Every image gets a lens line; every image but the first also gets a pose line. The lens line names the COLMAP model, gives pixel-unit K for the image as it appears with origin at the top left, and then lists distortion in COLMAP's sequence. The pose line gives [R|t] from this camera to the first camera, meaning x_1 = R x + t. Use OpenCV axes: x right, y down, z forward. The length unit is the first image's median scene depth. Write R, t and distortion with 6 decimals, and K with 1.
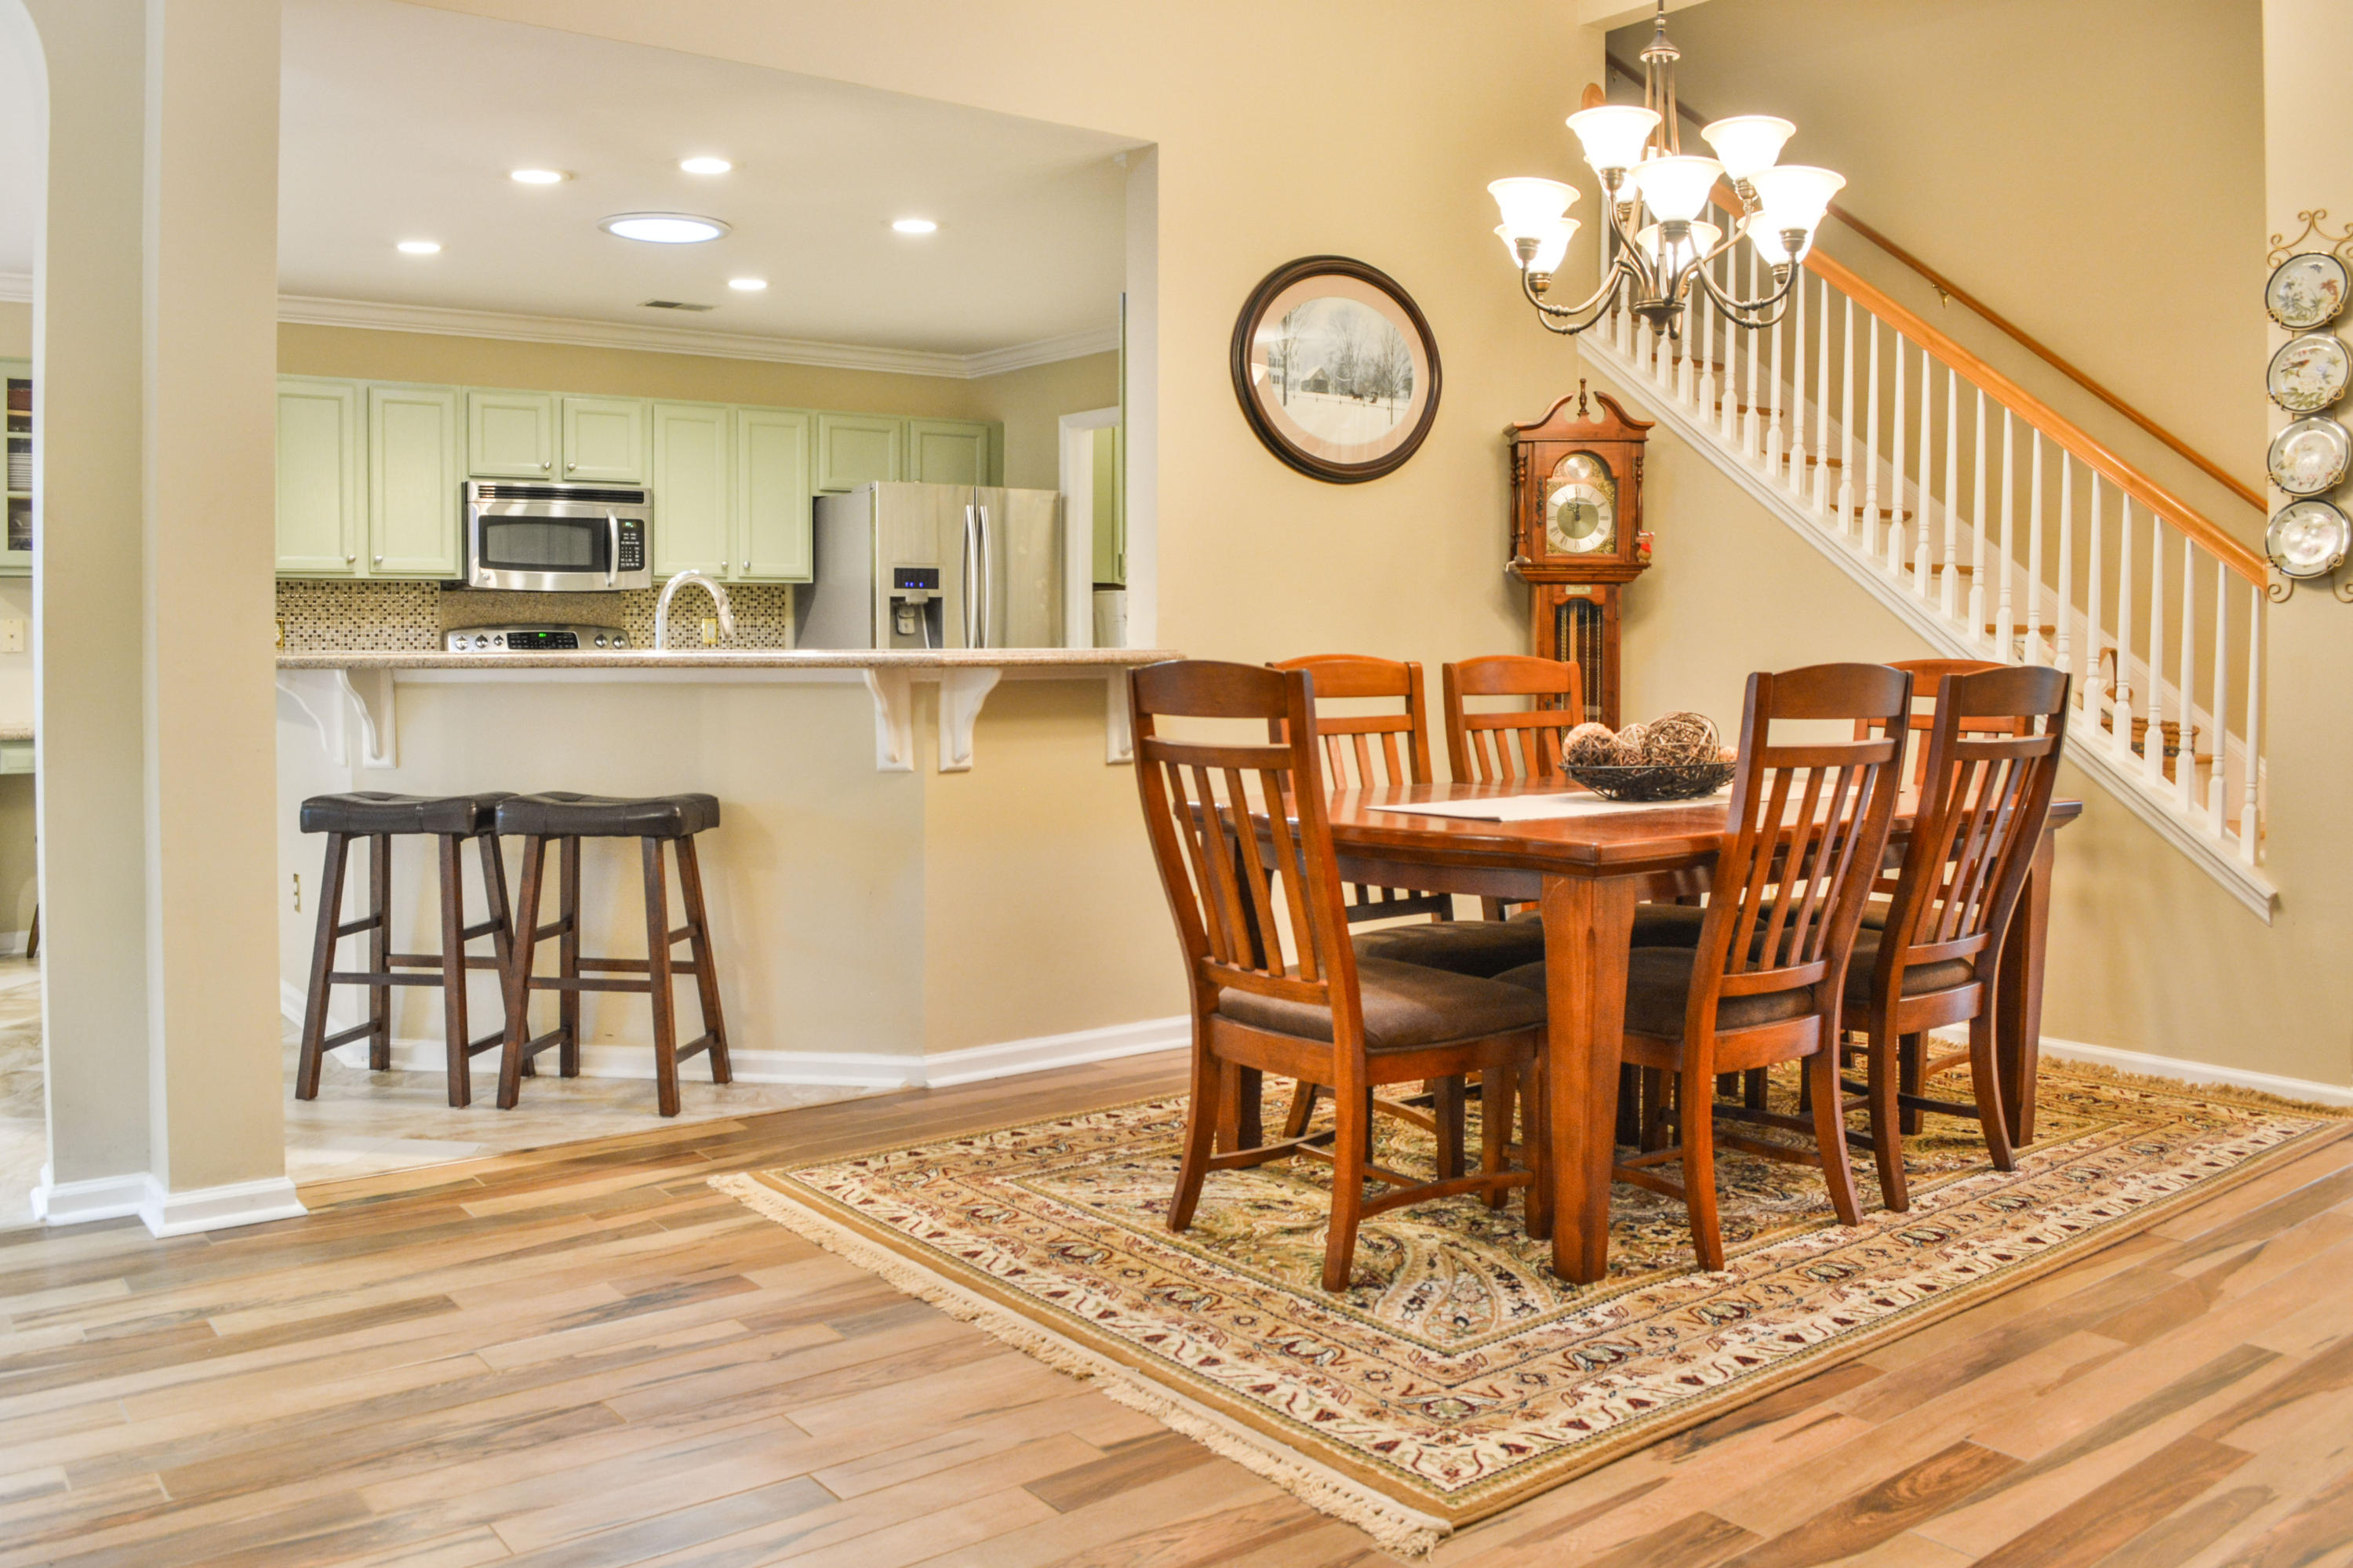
lens RADIAL K [[1896.8, 0, 1174.8], [0, 1896.8, 767.2], [0, 0, 1]] dist [-0.082844, 0.008640]
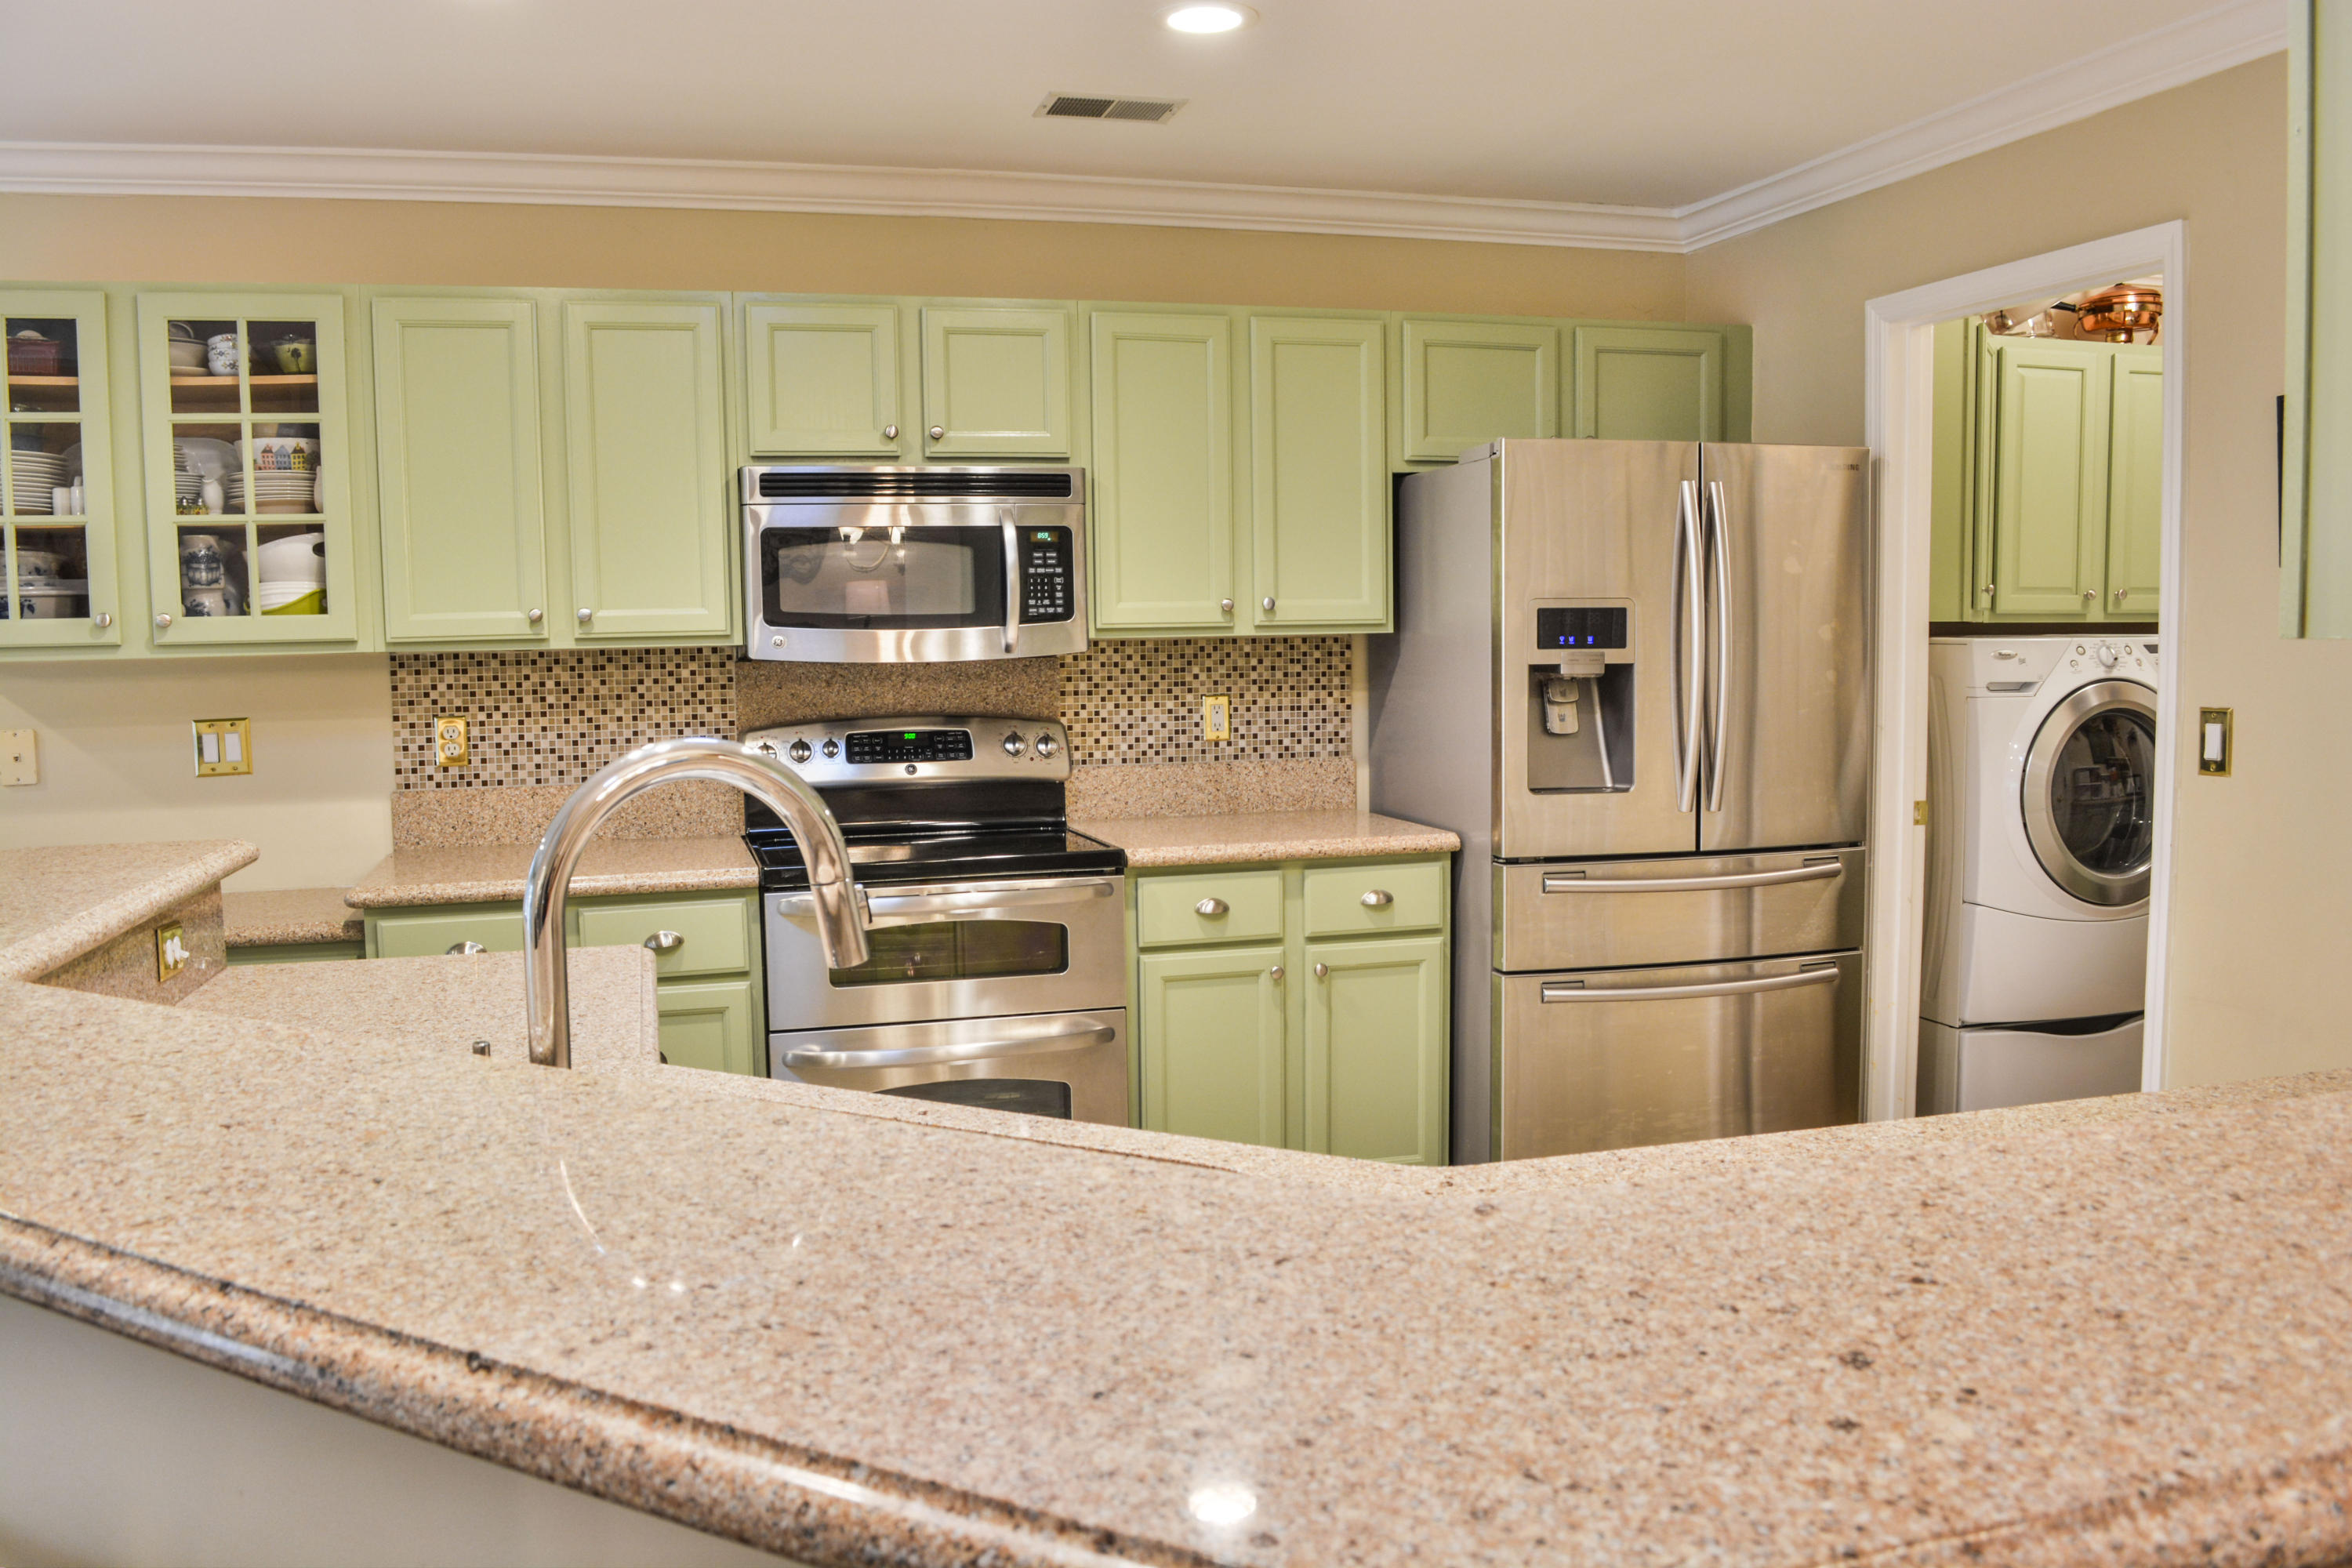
lens RADIAL K [[1895.9, 0, 1192.1], [0, 1895.9, 781.9], [0, 0, 1]] dist [-0.082844, 0.008640]
pose [[0.936696, 0.016109, -0.349773, -0.056838], [-0.009130, 0.999725, 0.021594, -0.068501], [0.350025, -0.017033, 0.936585, 0.489771]]
